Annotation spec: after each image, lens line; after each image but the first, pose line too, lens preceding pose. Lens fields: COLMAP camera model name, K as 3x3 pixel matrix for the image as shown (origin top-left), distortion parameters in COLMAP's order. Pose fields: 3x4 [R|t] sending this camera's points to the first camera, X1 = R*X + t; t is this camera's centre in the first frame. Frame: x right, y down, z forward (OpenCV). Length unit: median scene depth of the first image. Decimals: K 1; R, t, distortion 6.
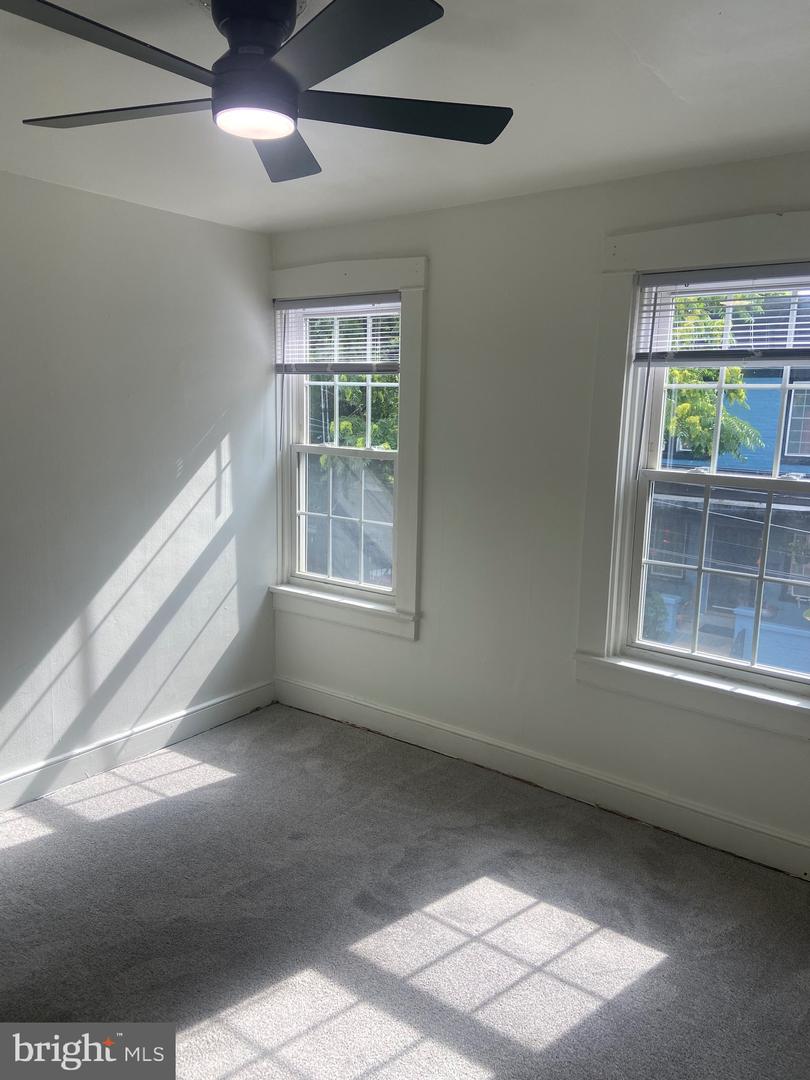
lens RADIAL K [[816.3, 0, 405.0], [0, 816.3, 540.0], [0, 0, 1]] dist [0.115336, -0.136347]
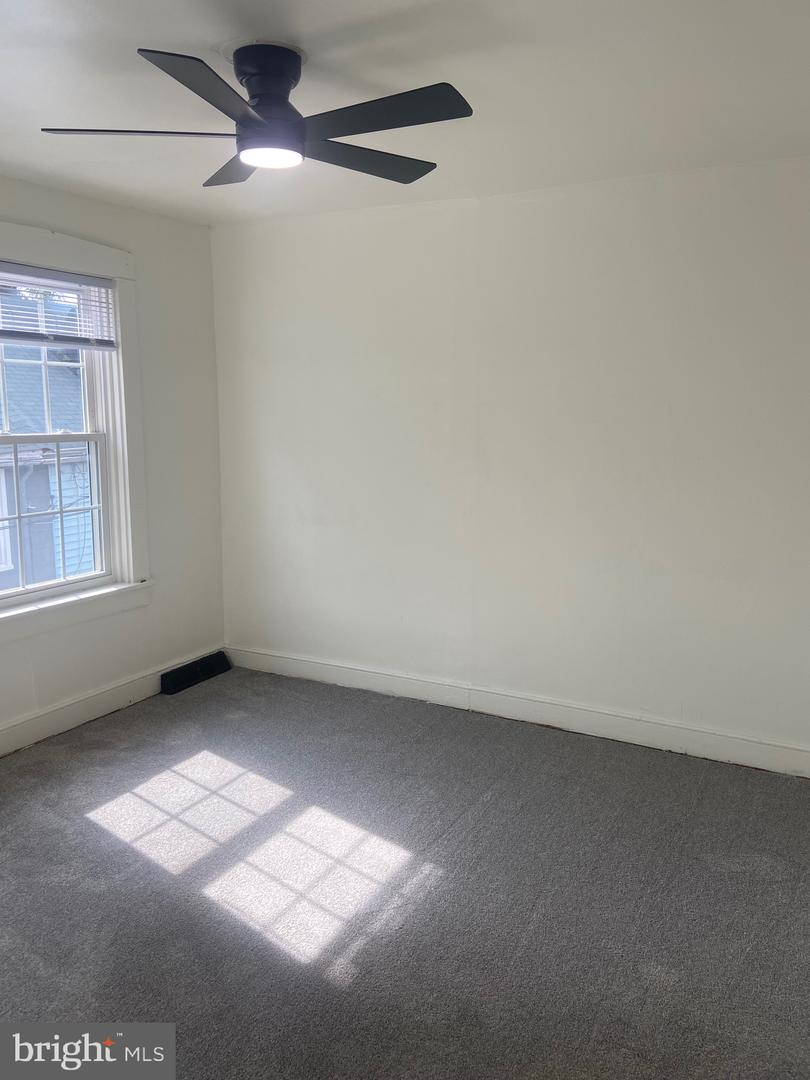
lens RADIAL K [[816.3, 0, 405.0], [0, 816.3, 540.0], [0, 0, 1]] dist [0.115336, -0.136347]
pose [[-0.133272, -0.203243, 0.970016, -1.065222], [0.145972, 0.964047, 0.222048, -0.141699], [-0.980271, 0.171188, -0.098813, 0.707094]]
